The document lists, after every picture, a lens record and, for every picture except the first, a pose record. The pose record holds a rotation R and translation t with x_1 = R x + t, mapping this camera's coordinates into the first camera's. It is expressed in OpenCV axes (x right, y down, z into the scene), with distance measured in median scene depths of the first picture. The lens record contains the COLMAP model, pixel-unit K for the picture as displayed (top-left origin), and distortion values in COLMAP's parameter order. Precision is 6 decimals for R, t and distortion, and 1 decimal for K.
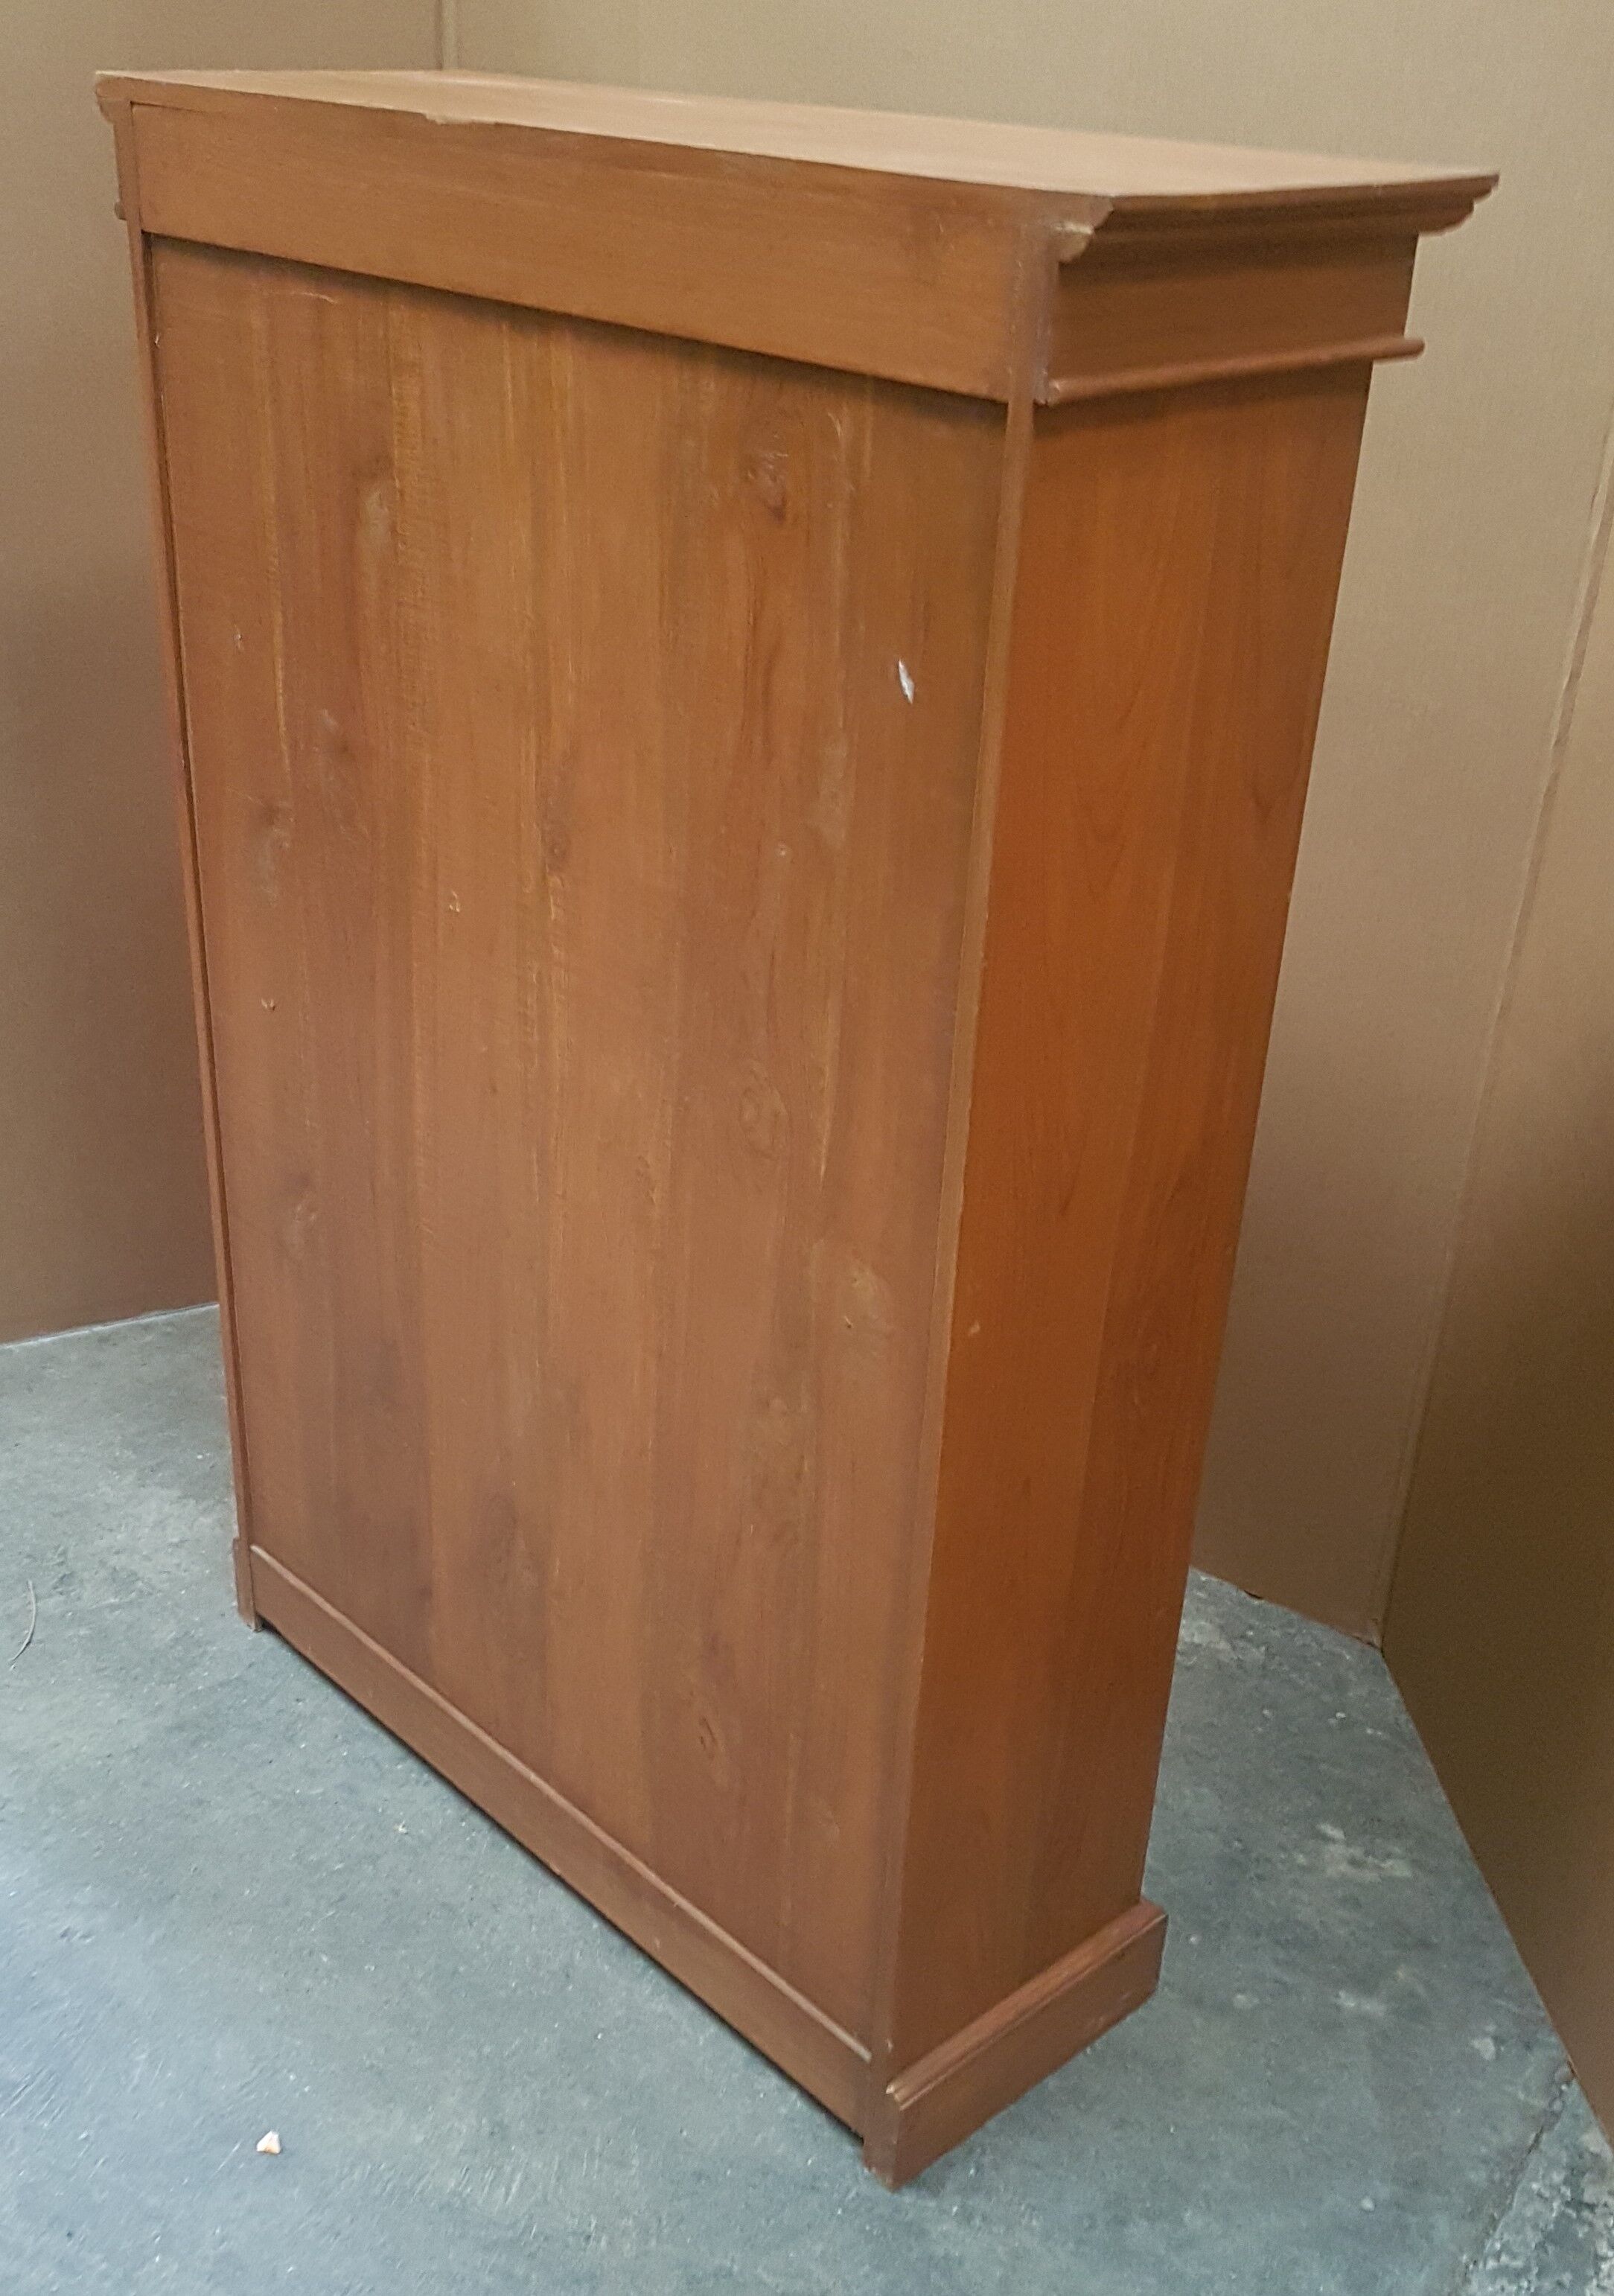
lens RADIAL K [[2403.5, 0, 613.8], [0, 2403.5, 1335.5], [0, 0, 1]] dist [-0.008374, 0.000000]
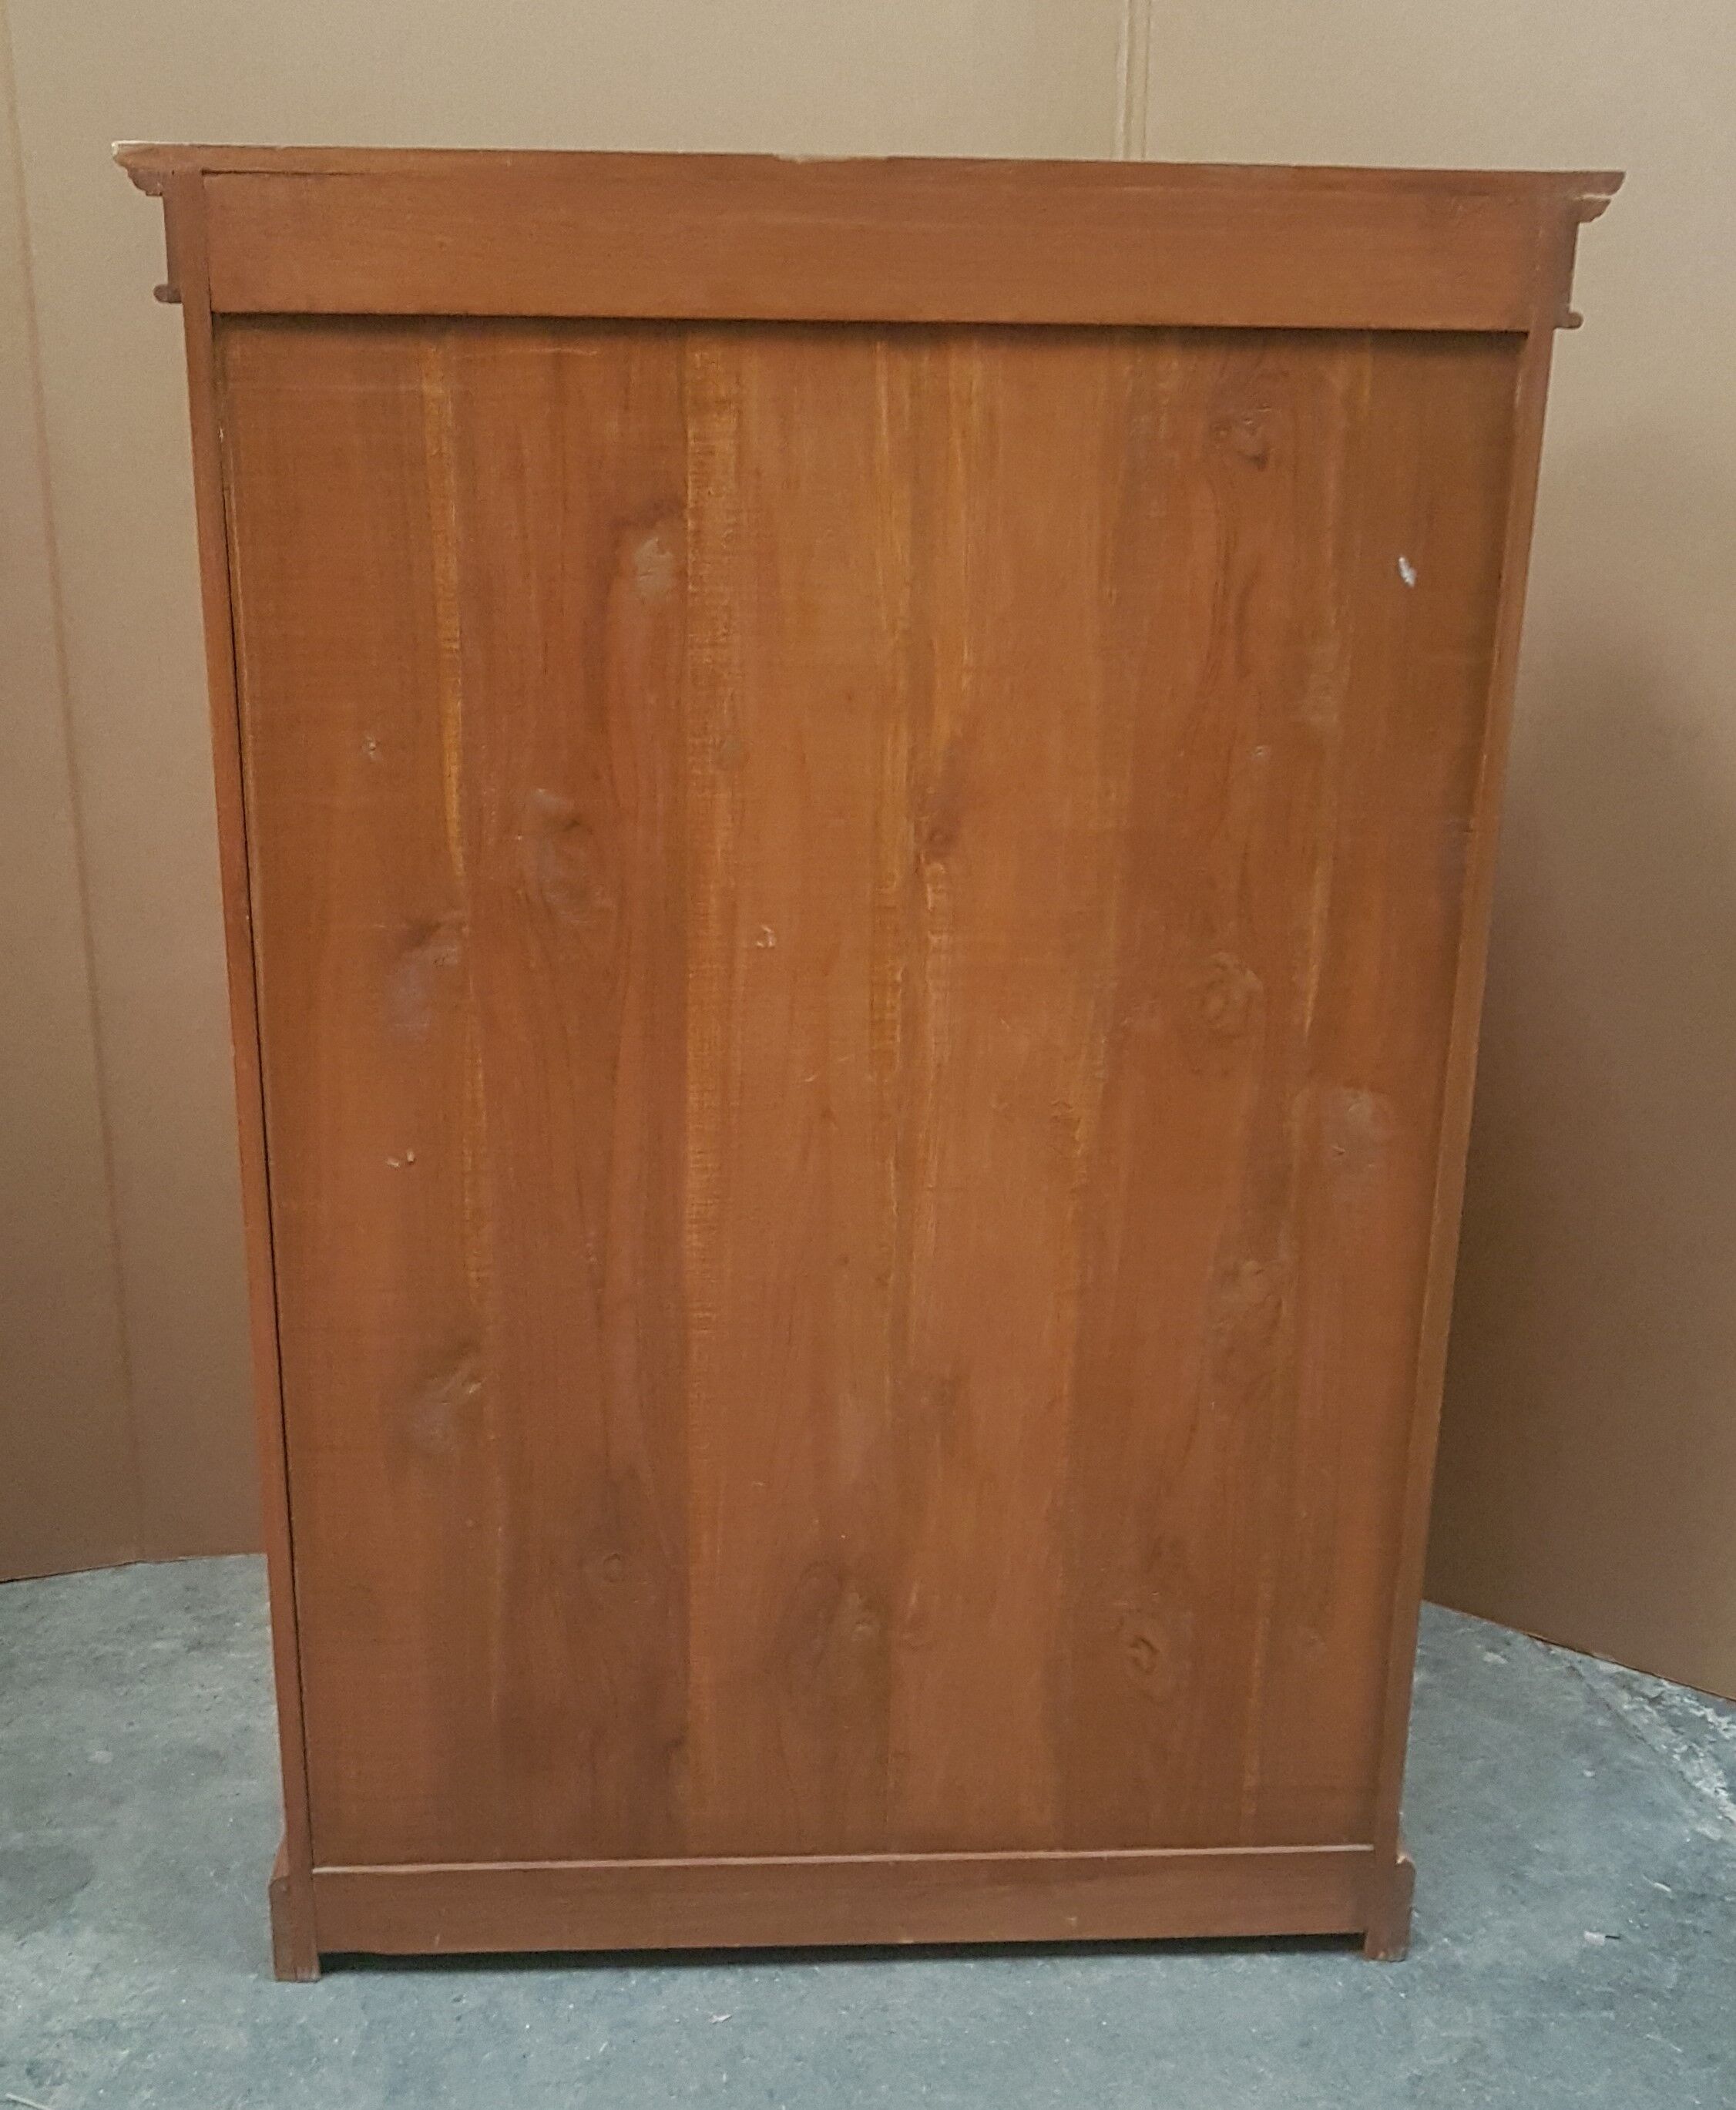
lens RADIAL K [[2500.4, 0, 806.2], [0, 2500.4, 1211.5], [0, 0, 1]] dist [-0.008215, 0.000000]
pose [[0.616675, -0.276974, 0.736883, -0.884028], [0.398766, 0.916987, 0.010954, -0.087082], [-0.678747, 0.287089, 0.675931, 0.350478]]
